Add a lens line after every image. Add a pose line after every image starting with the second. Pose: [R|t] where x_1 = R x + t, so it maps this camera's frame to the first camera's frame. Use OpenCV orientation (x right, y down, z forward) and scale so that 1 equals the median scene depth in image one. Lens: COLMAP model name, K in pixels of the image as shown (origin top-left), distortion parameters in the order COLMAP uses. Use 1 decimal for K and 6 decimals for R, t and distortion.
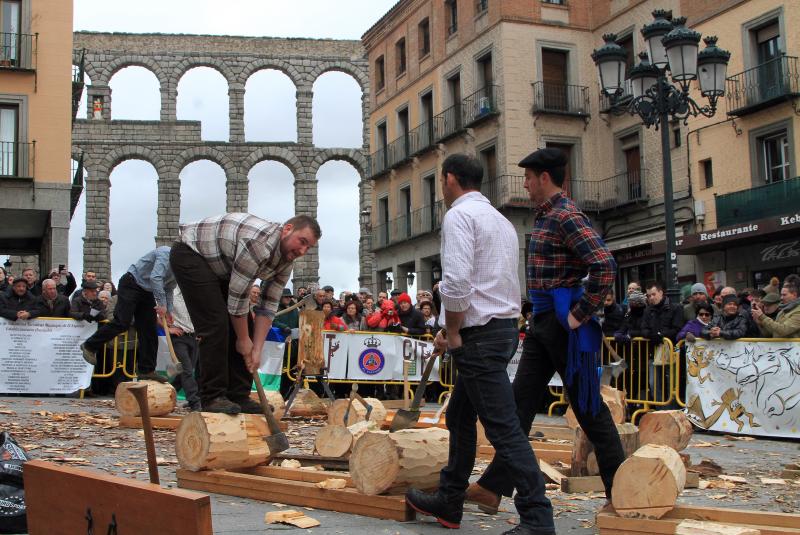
lens RADIAL K [[962.5, 0, 396.4], [0, 962.5, 275.8], [0, 0, 1]] dist [-0.114602, 0.076331]
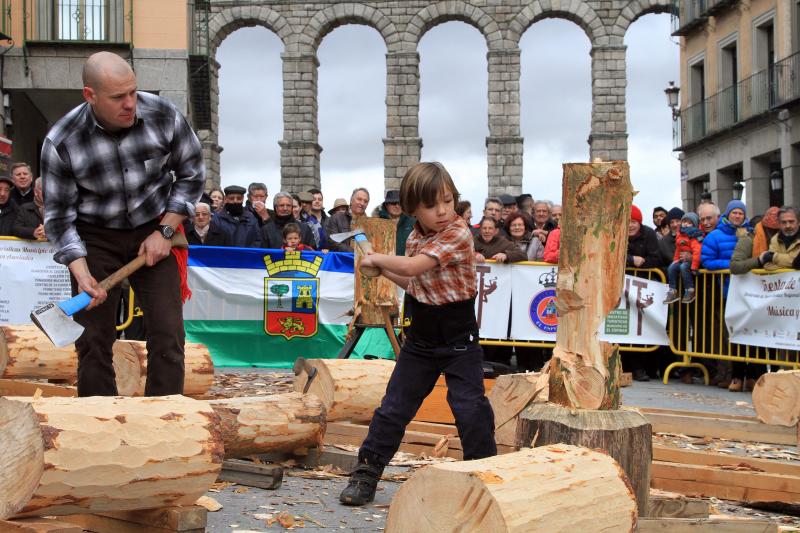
lens RADIAL K [[1434.1, 0, 400.0], [0, 1434.1, 266.5], [0, 0, 1]] dist [0.079158, 0.145331]
pose [[0.966174, 0.000806, -0.257891, 0.046531], [0.011306, 0.998901, 0.045477, 0.007287], [0.257644, -0.046854, 0.965103, 0.037688]]
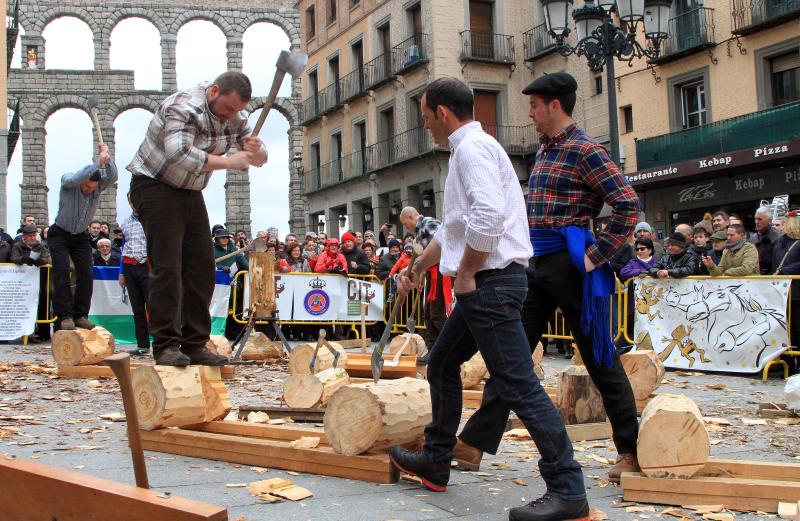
lens RADIAL K [[903.8, 0, 400.9], [0, 903.8, 266.3], [0, 0, 1]] dist [-0.126176, 0.064839]
pose [[0.996162, -0.011885, 0.086719, -0.007849], [0.007314, 0.998577, 0.052830, 0.000704], [-0.087223, -0.051993, 0.994831, 0.020746]]
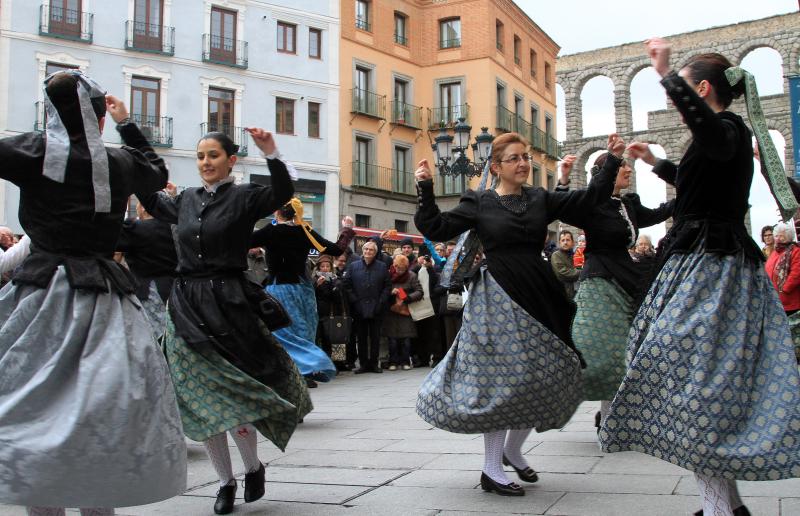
lens RADIAL K [[918.6, 0, 400.0], [0, 918.6, 258.0], [0, 0, 1]] dist [-0.110475, 0.015402]
pose [[0.669277, -0.038692, -0.742005, 0.493168], [0.062253, 0.998052, 0.004108, -0.005264], [0.740400, -0.048941, 0.670382, -0.102008]]
